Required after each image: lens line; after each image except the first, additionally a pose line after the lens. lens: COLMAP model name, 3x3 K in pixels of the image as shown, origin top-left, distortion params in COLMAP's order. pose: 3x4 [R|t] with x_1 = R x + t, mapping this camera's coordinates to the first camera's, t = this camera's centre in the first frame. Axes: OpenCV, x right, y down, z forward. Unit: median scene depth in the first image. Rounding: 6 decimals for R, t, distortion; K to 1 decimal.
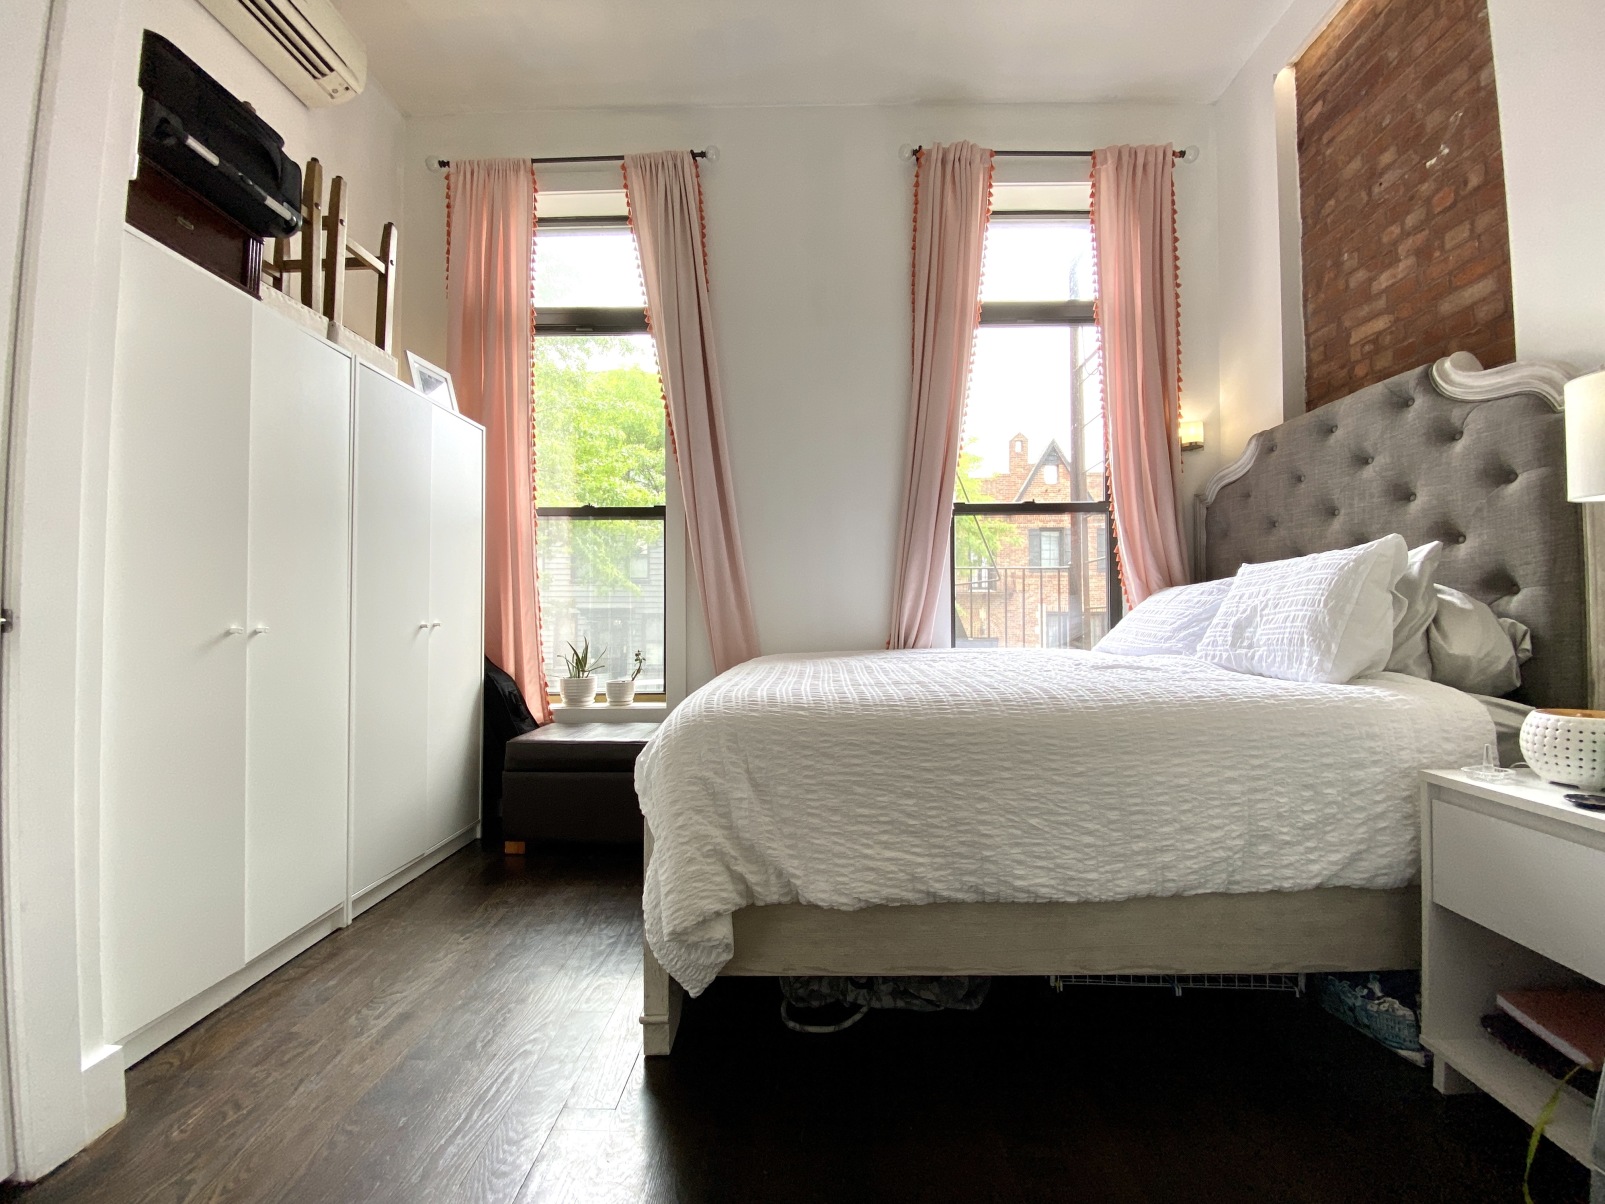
lens RADIAL K [[642.0, 0, 800.3], [0, 642.0, 603.7], [0, 0, 1]] dist [0.002159, -0.009670]
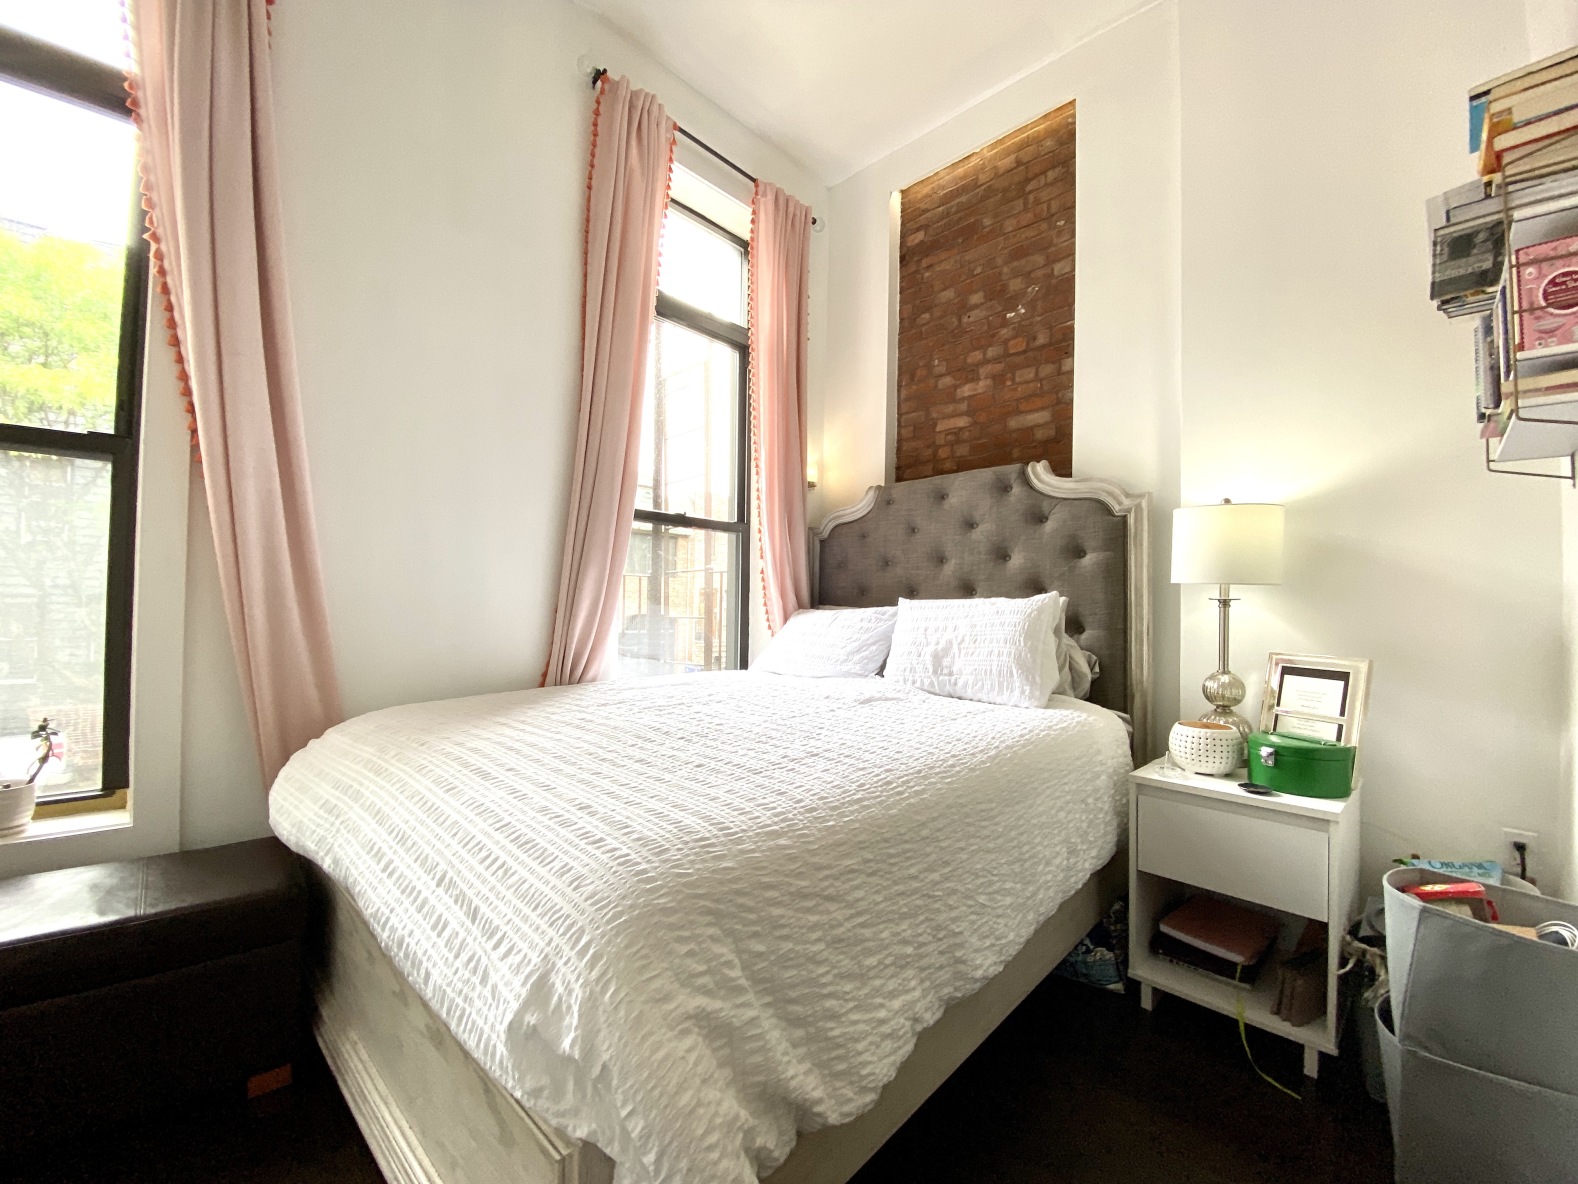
lens RADIAL K [[624.3, 0, 796.8], [0, 624.3, 601.9], [0, 0, 1]] dist [0.044785, -0.036090]
pose [[0.692801, 0.020524, 0.720837, -0.296334], [-0.028890, 0.999582, -0.000695, -0.050995], [-0.720550, -0.020344, 0.693104, 0.342048]]
